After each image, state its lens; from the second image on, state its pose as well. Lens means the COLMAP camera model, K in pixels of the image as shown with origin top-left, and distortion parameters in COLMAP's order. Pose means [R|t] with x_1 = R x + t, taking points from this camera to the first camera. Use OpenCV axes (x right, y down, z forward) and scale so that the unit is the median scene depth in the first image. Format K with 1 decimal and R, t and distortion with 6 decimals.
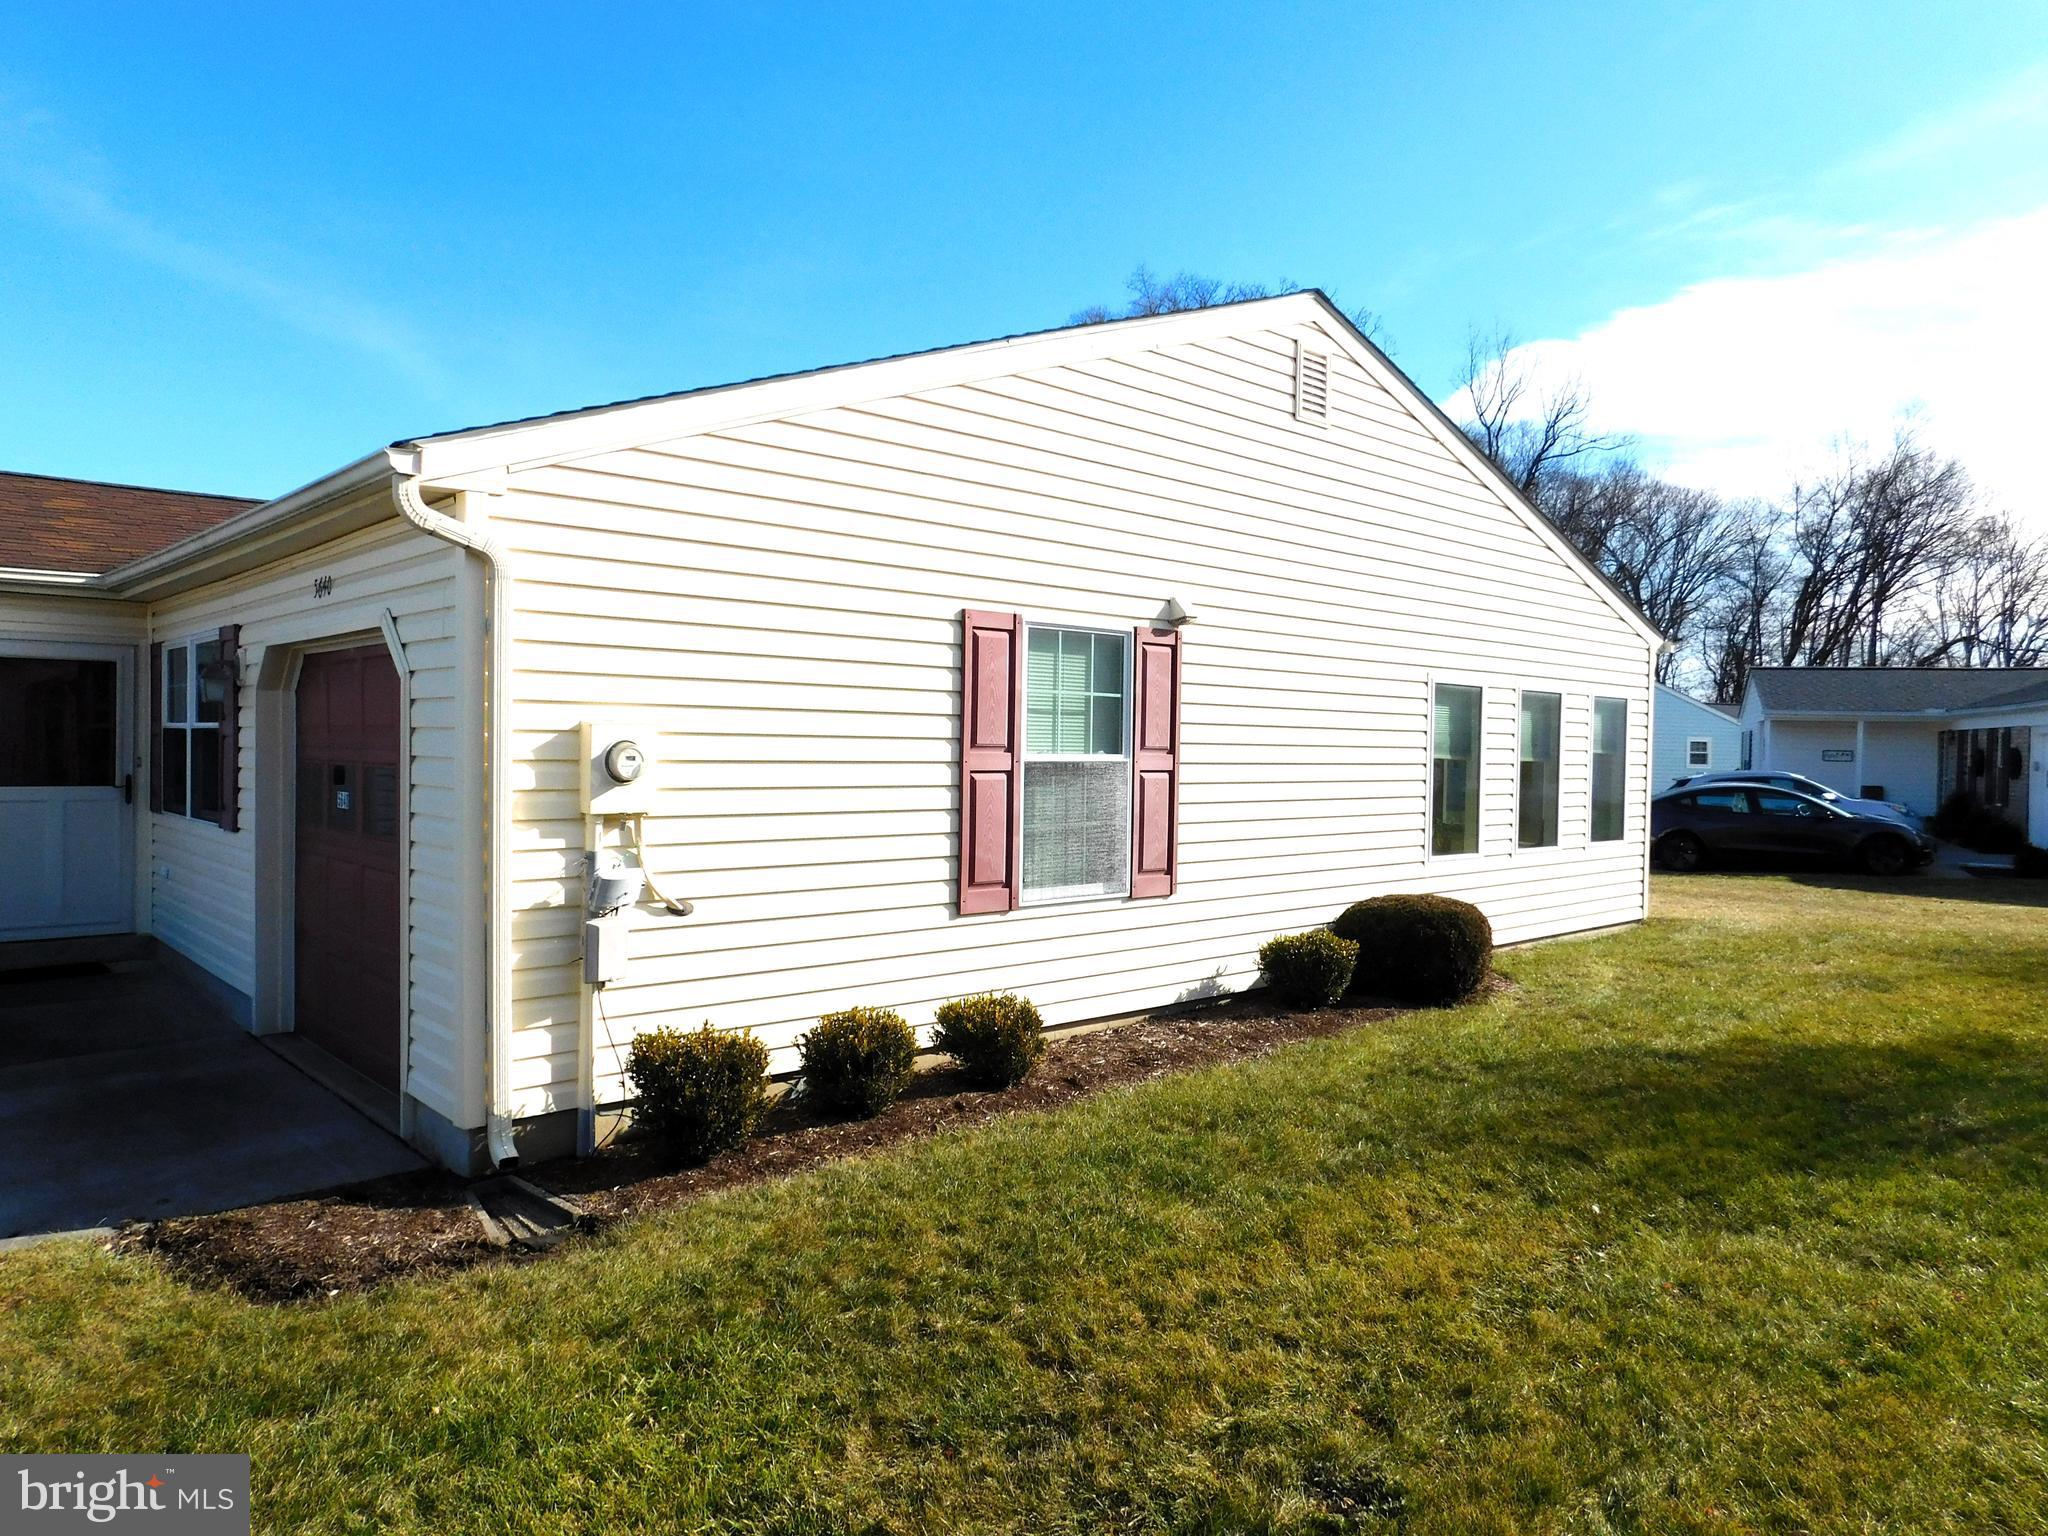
lens RADIAL K [[1371.3, 0, 1018.2], [0, 1371.3, 764.9], [0, 0, 1]] dist [-0.056249, 0.052675]
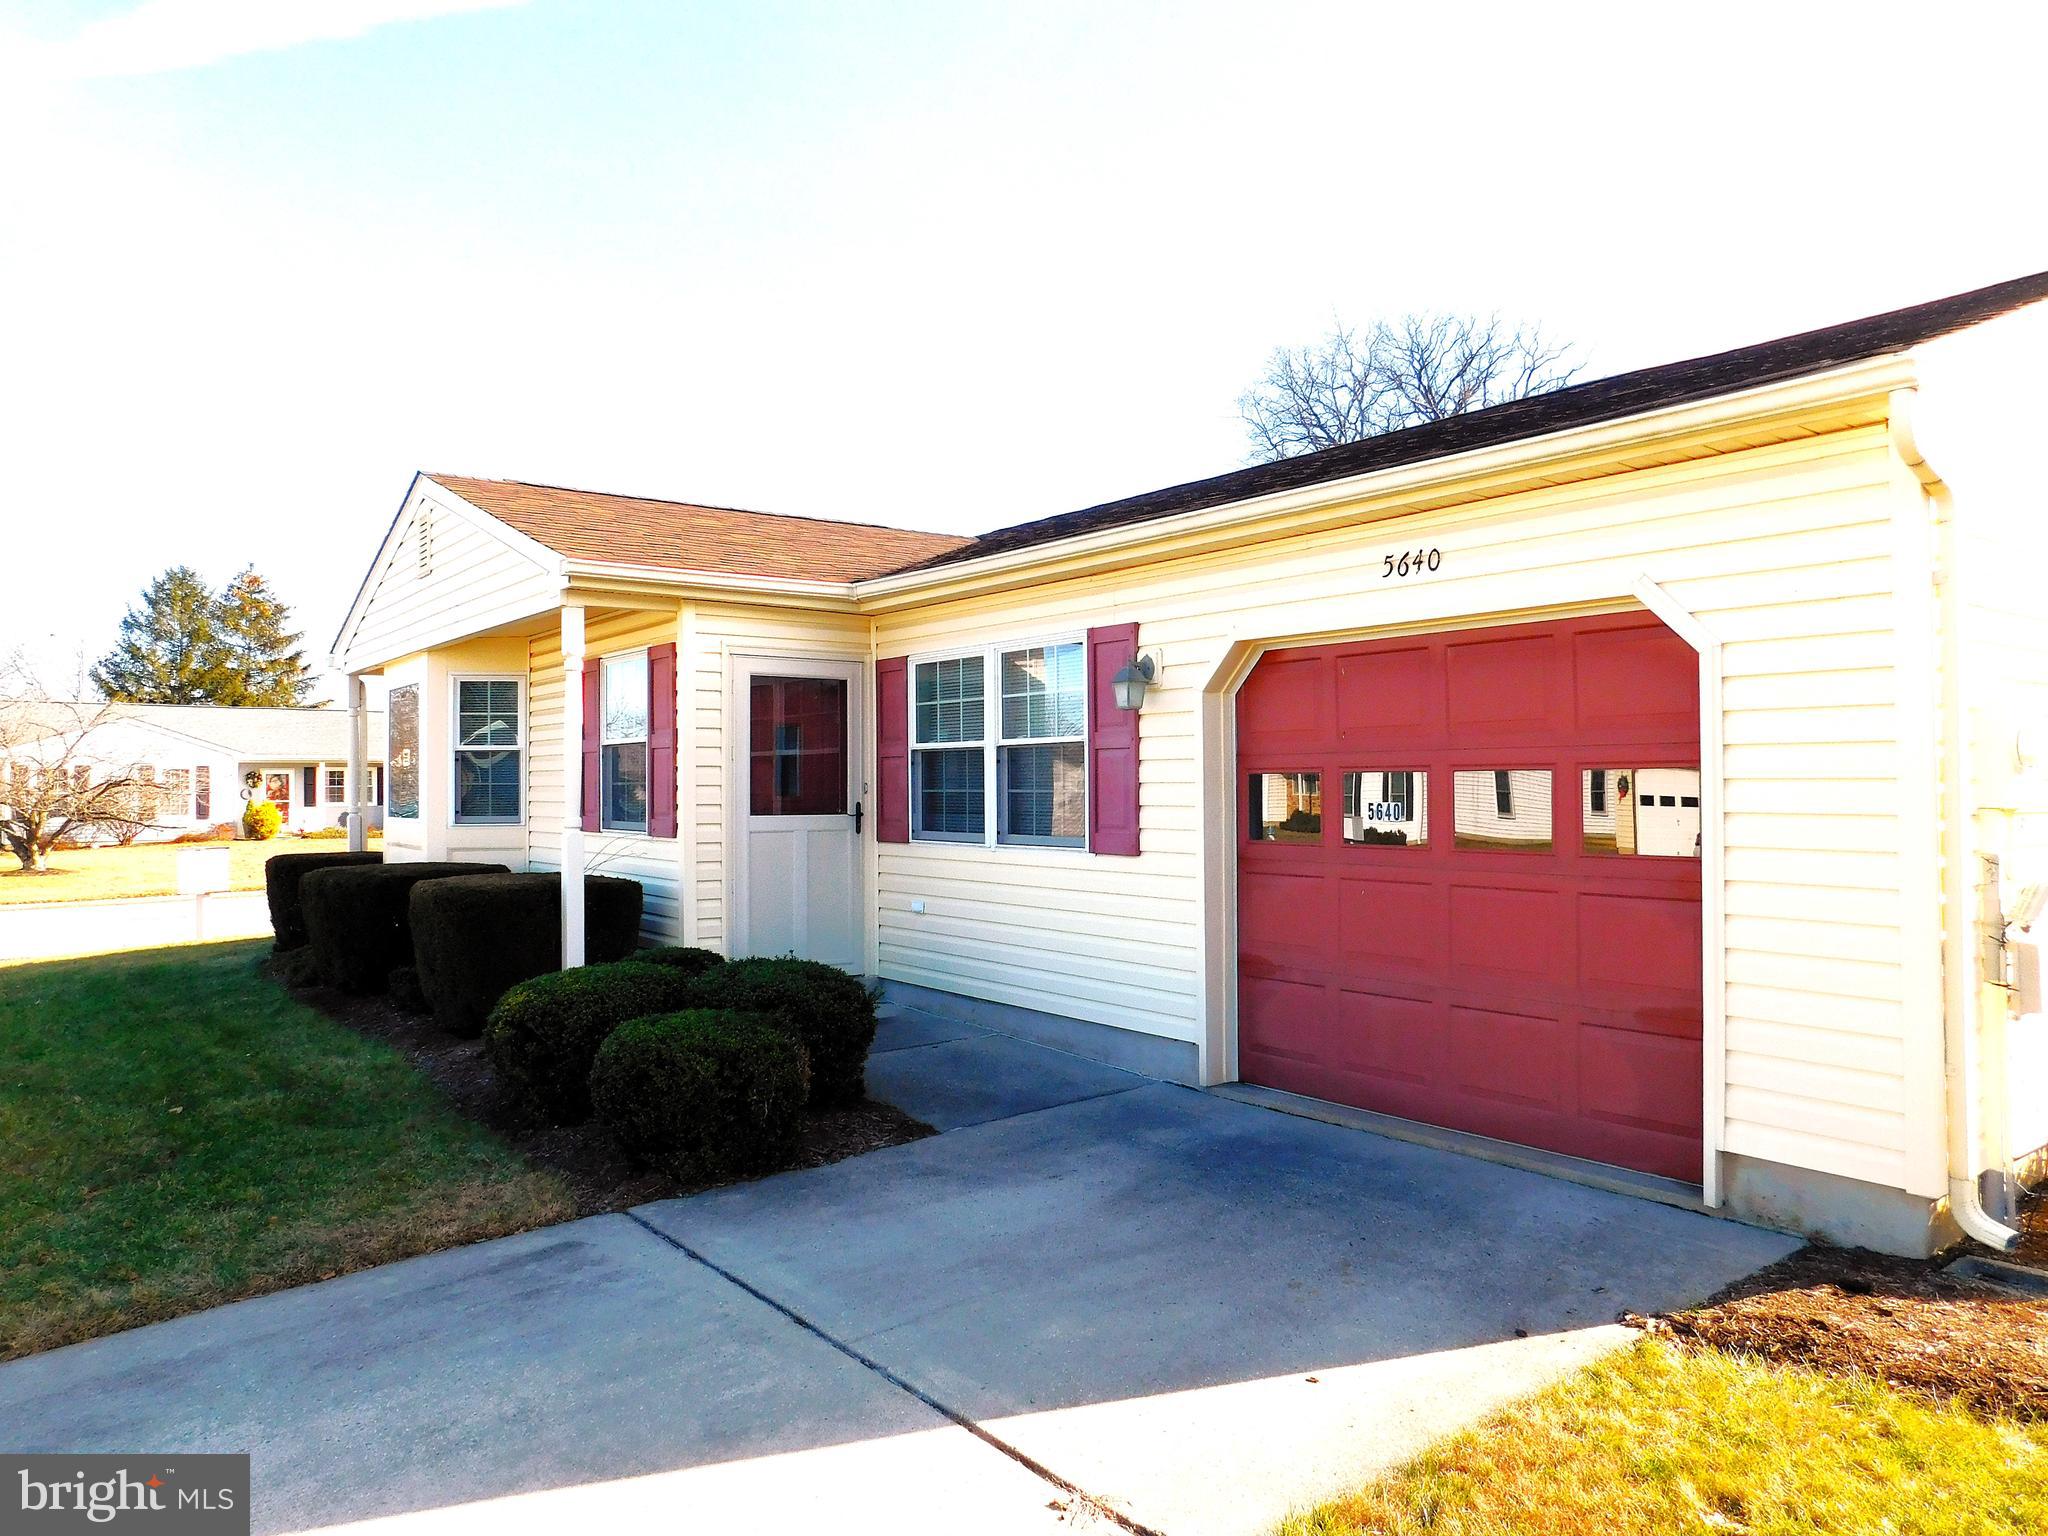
lens RADIAL K [[1371.3, 0, 1018.2], [0, 1371.3, 764.9], [0, 0, 1]] dist [-0.056249, 0.052675]
pose [[0.996320, -0.021017, -0.083089, -0.496639], [0.018138, 0.999214, -0.035251, 0.017529], [0.083765, 0.033614, 0.995918, 0.084690]]
